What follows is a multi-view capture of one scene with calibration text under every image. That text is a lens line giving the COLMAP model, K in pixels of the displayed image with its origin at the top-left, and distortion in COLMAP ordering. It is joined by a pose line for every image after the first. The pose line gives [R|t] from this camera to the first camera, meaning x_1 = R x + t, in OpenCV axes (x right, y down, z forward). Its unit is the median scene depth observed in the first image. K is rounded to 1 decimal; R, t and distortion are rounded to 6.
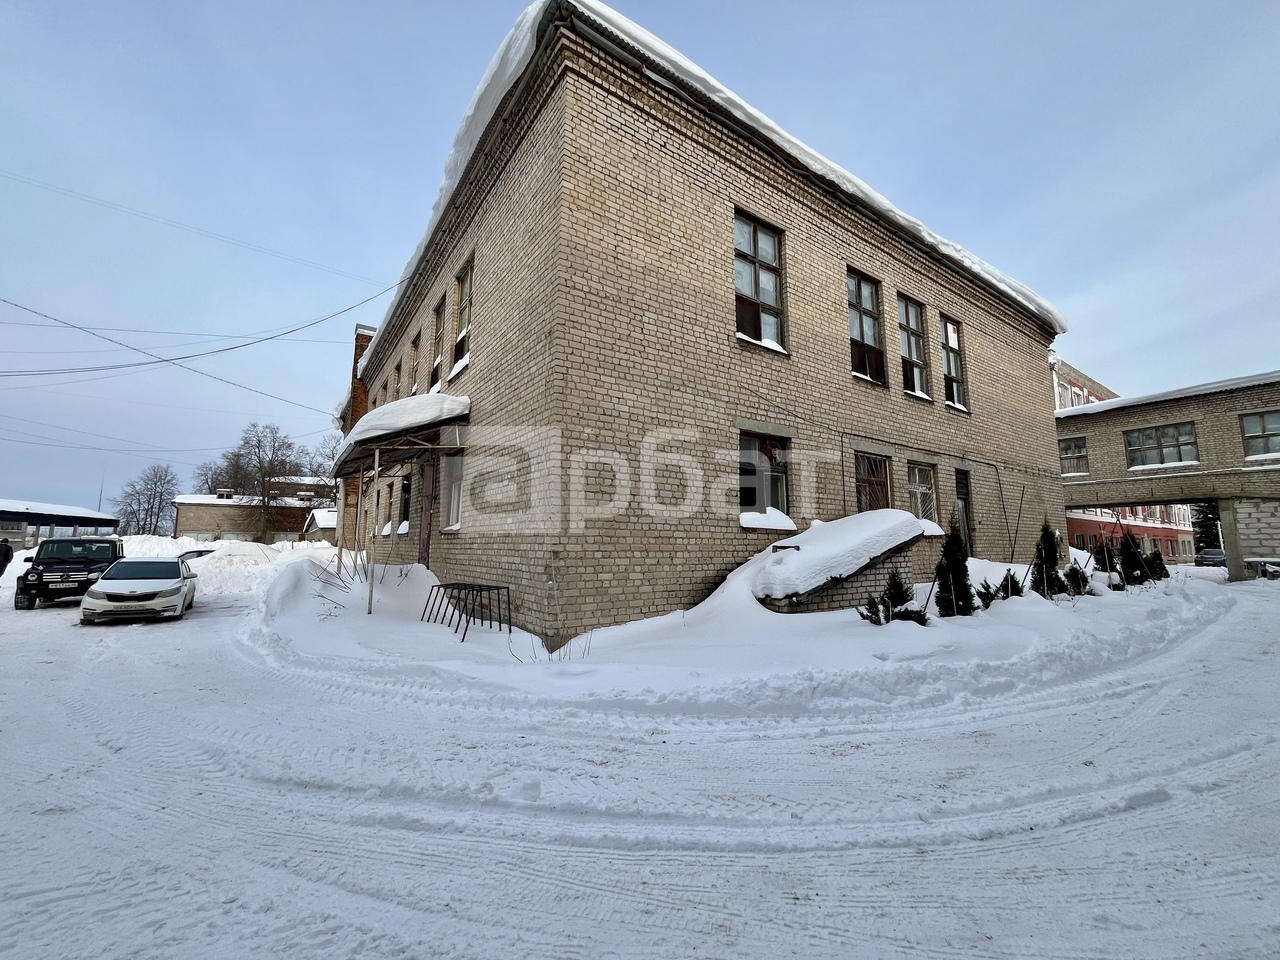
lens RADIAL K [[517.6, 0, 636.8], [0, 517.6, 475.5], [0, 0, 1]] dist [-0.001236, -0.000763]
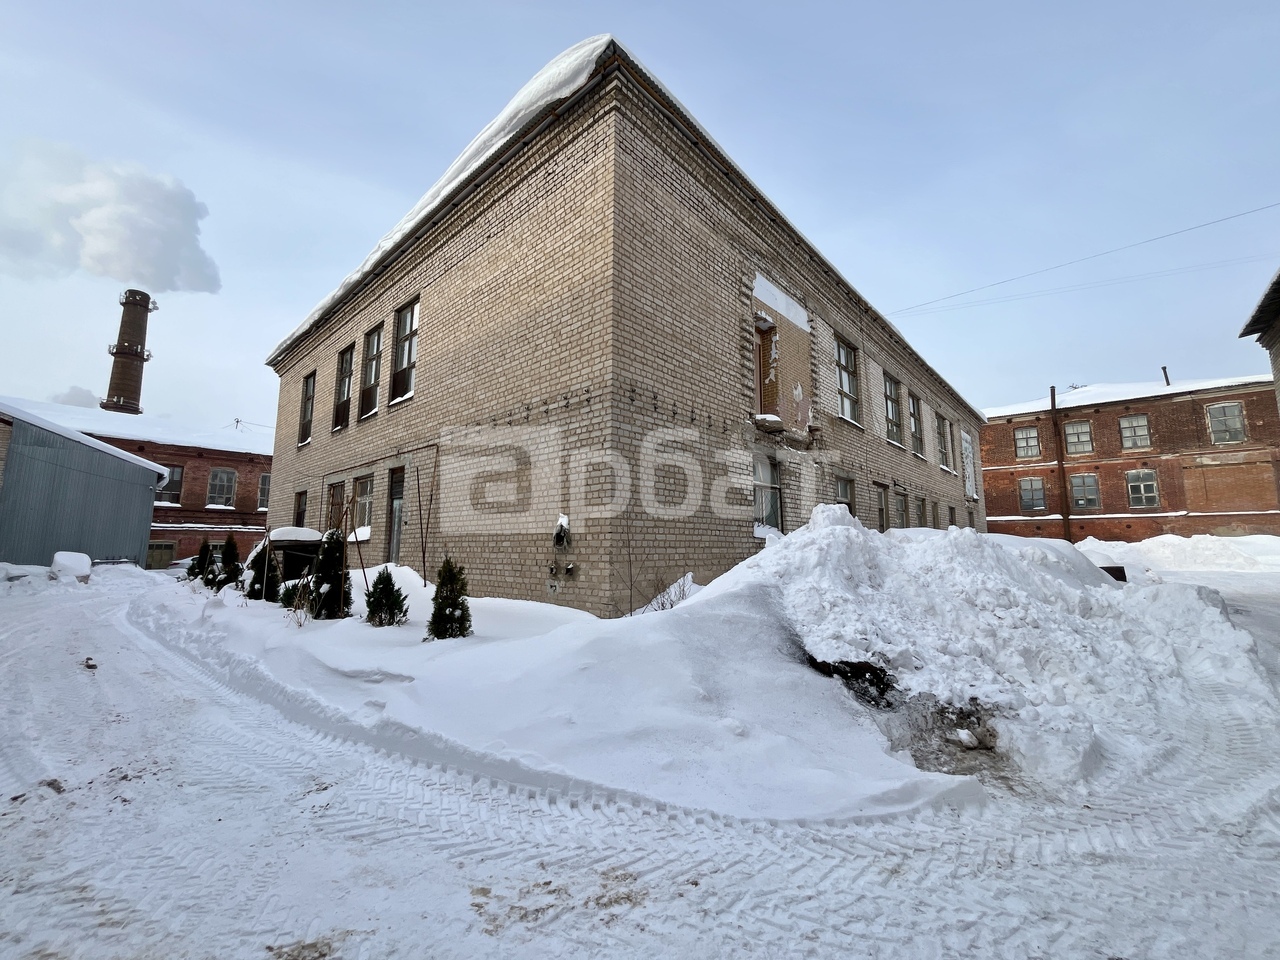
lens RADIAL K [[517.6, 0, 636.8], [0, 517.6, 475.5], [0, 0, 1]] dist [-0.001236, -0.000763]
pose [[0.225354, -0.139533, -0.964233, 1.585919], [0.140667, 0.983981, -0.109514, 0.161923], [0.964068, -0.110957, 0.241372, 1.164426]]
